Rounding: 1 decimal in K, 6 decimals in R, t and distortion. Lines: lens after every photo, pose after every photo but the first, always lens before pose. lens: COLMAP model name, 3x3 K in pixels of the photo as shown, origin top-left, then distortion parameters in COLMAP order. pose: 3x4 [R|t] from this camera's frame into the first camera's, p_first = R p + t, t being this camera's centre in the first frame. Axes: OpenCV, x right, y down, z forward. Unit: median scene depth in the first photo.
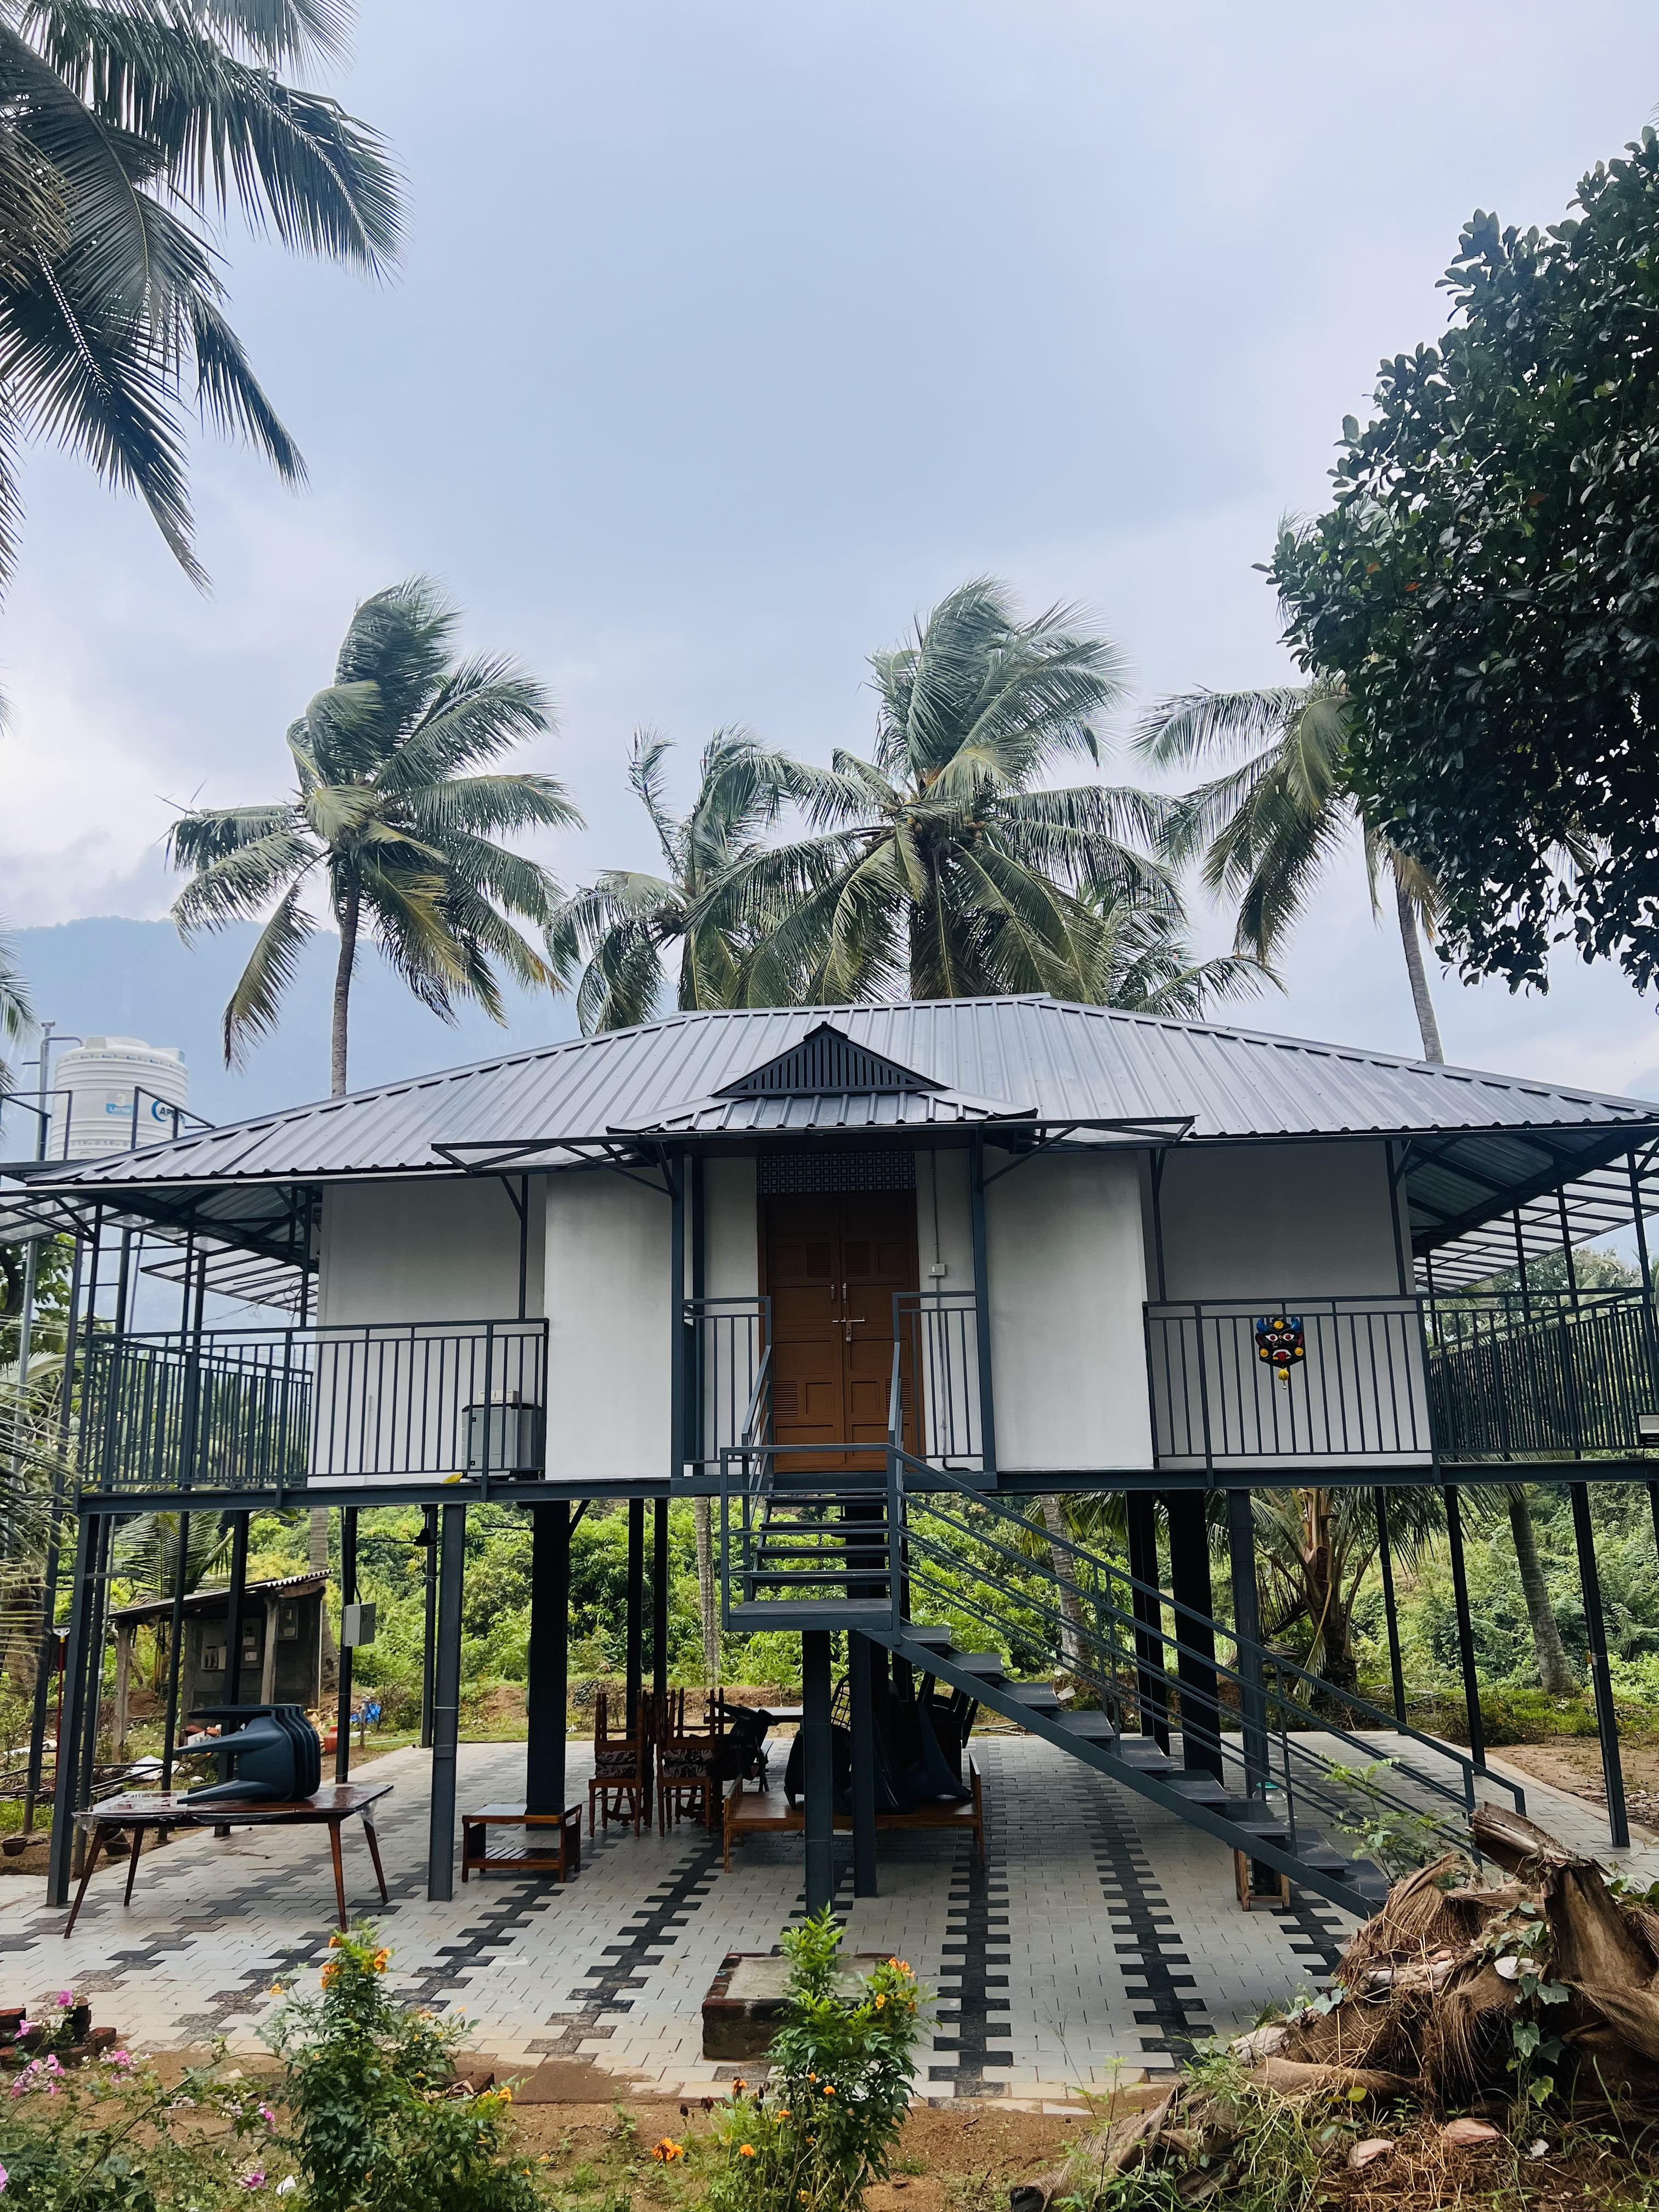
lens RADIAL K [[1743.9, 0, 829.5], [0, 1743.9, 1093.1], [0, 0, 1]] dist [0.017120, -0.005591]
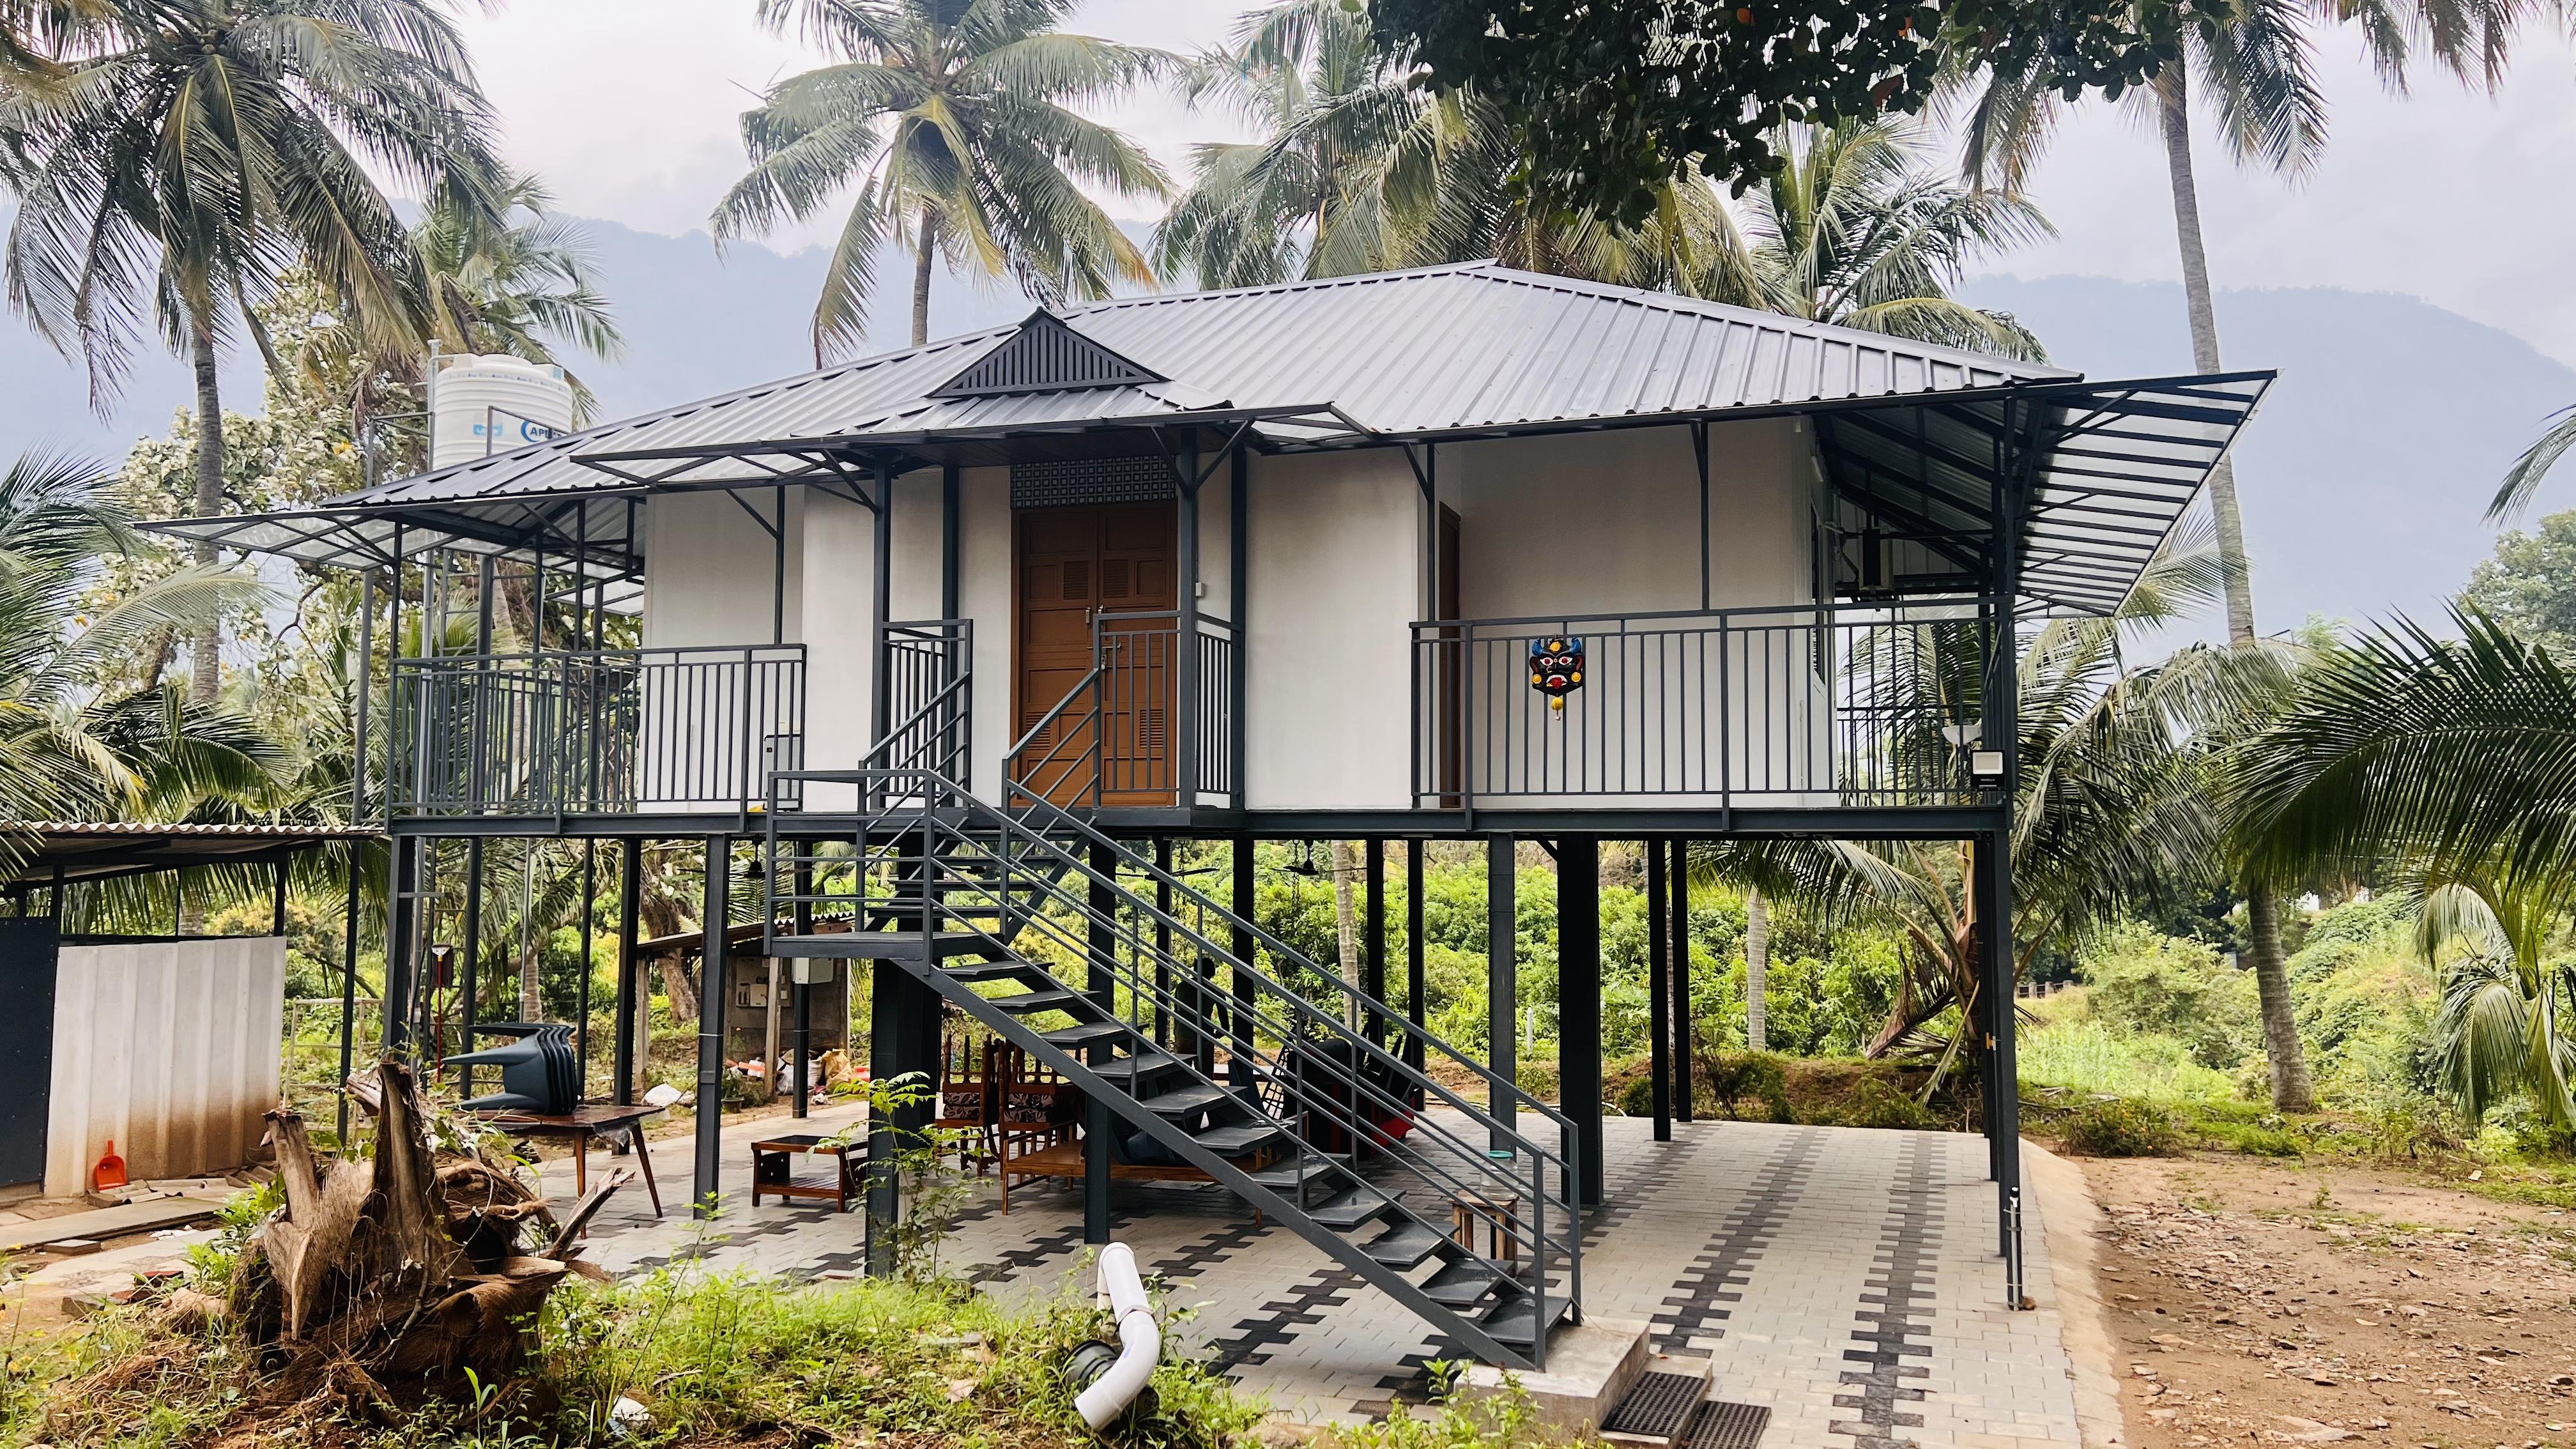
lens RADIAL K [[1989.9, 0, 1288.0], [0, 1989.9, 739.2], [0, 0, 1]] dist [0.064313, -0.083719]
pose [[0.975652, 0.006242, -0.219237, 0.341660], [0.030471, 0.986043, 0.163678, 0.012864], [0.217199, -0.166373, 0.961844, 0.019806]]
